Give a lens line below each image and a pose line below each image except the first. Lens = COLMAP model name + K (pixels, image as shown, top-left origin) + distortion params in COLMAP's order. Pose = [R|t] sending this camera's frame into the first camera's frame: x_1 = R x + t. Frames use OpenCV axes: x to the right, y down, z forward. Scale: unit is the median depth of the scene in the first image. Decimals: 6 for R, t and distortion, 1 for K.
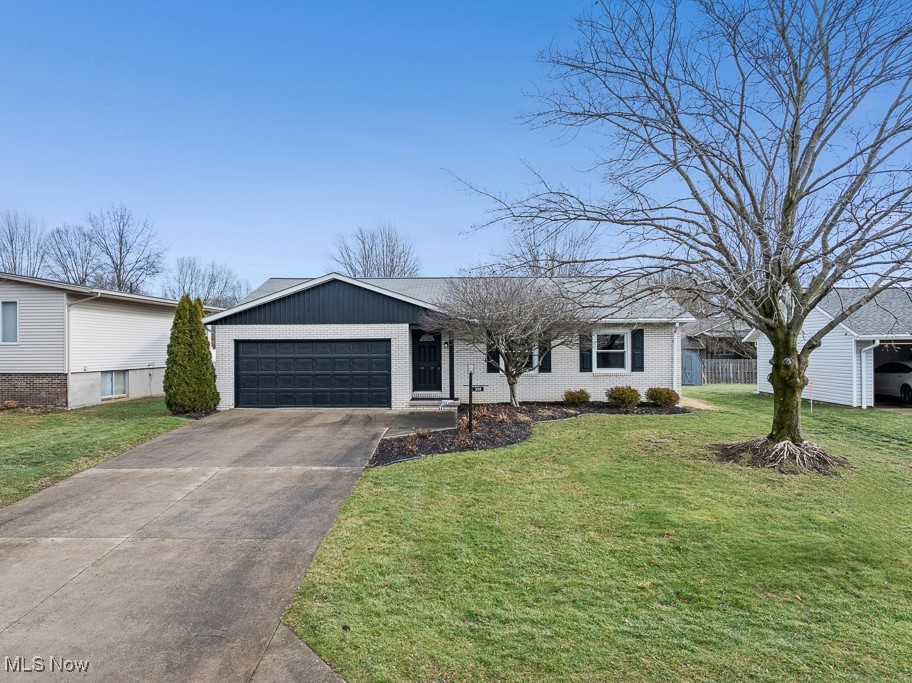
lens RADIAL K [[654.1, 0, 456.0], [0, 654.1, 341.5], [0, 0, 1]] dist [-0.040610, 0.005976]
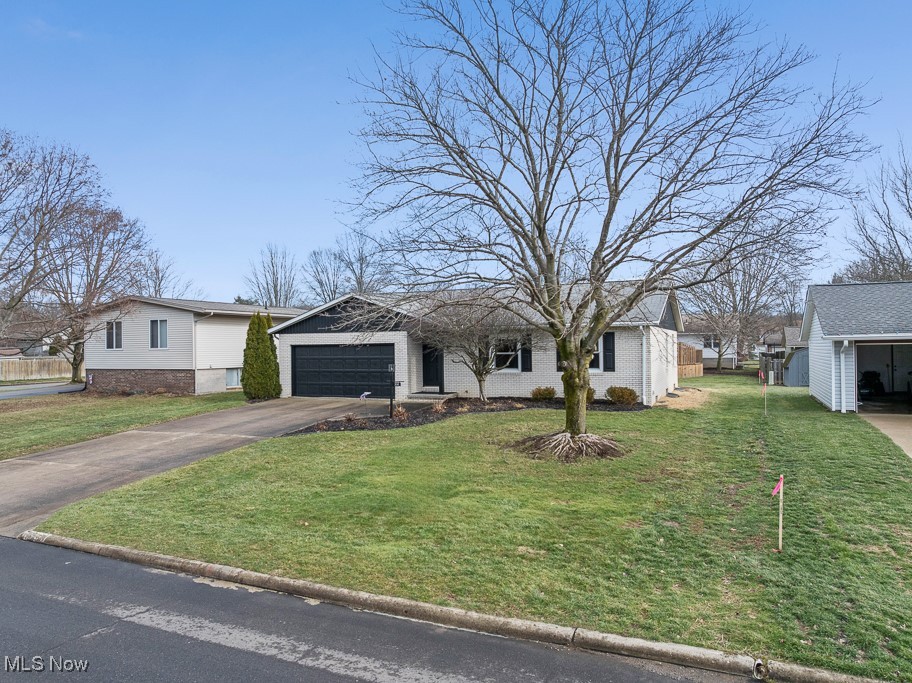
lens RADIAL K [[639.3, 0, 456.0], [0, 639.3, 341.5], [0, 0, 1]] dist [-0.033292, 0.000258]
pose [[0.924990, -0.009622, -0.379870, 0.468989], [0.010567, 0.999944, 0.000404, -0.007157], [0.379845, -0.004388, 0.925040, -0.077541]]
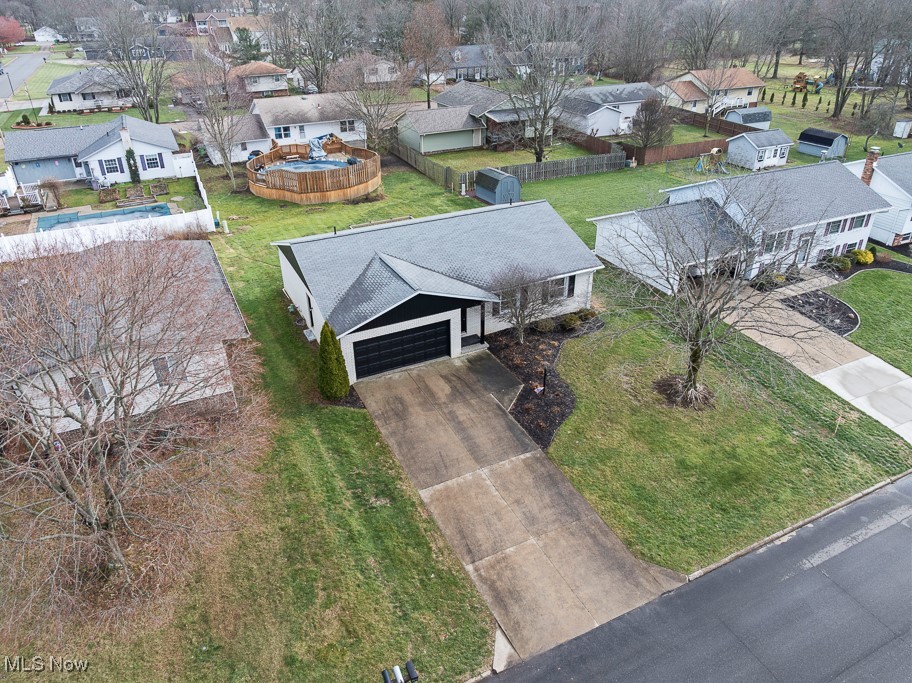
lens RADIAL K [[639.3, 0, 456.0], [0, 639.3, 341.5], [0, 0, 1]] dist [-0.033292, 0.000258]
pose [[0.888745, -0.229578, 0.396770, -0.702889], [0.002018, 0.867501, 0.497431, -0.712925], [-0.458397, -0.441289, 0.771451, -0.201794]]
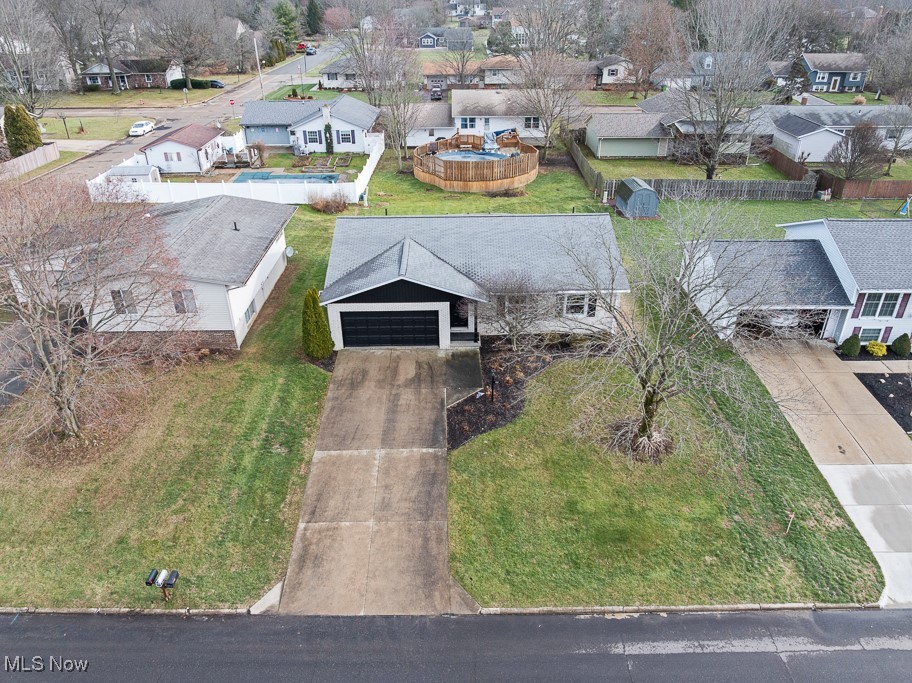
lens RADIAL K [[639.3, 0, 456.0], [0, 639.3, 341.5], [0, 0, 1]] dist [-0.033292, 0.000258]
pose [[0.999558, -0.016981, 0.024416, -0.096511], [0.002543, 0.866763, 0.498714, -0.718439], [-0.029632, -0.498431, 0.866423, -0.396954]]
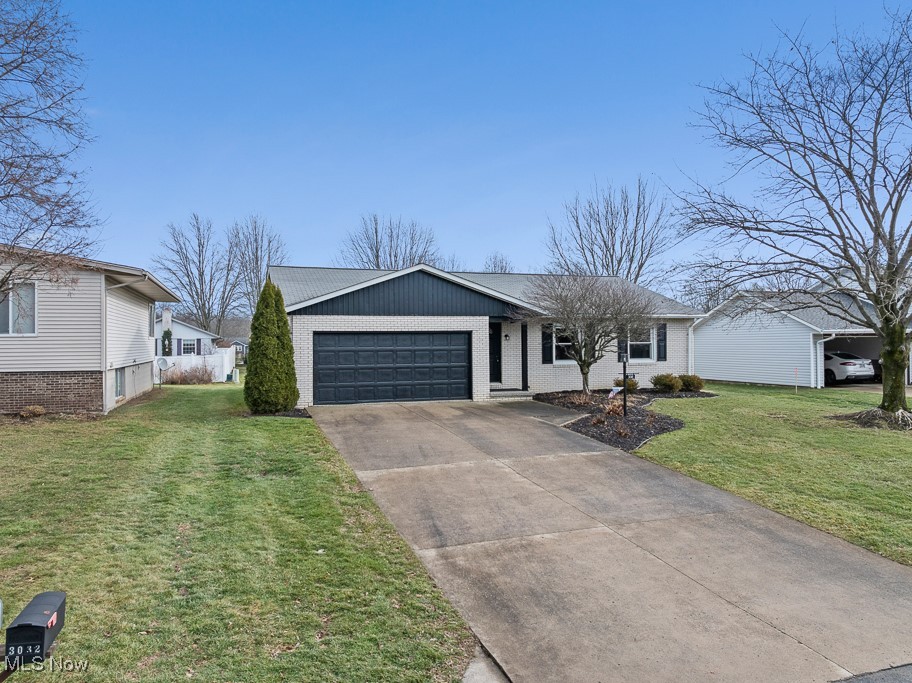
lens RADIAL K [[654.1, 0, 456.0], [0, 654.1, 341.5], [0, 0, 1]] dist [-0.040610, 0.005976]
pose [[0.939500, -0.001237, 0.342546, -0.468906], [-0.000670, 0.999985, 0.005450, 0.006522], [-0.342547, -0.005350, 0.939485, 0.061641]]
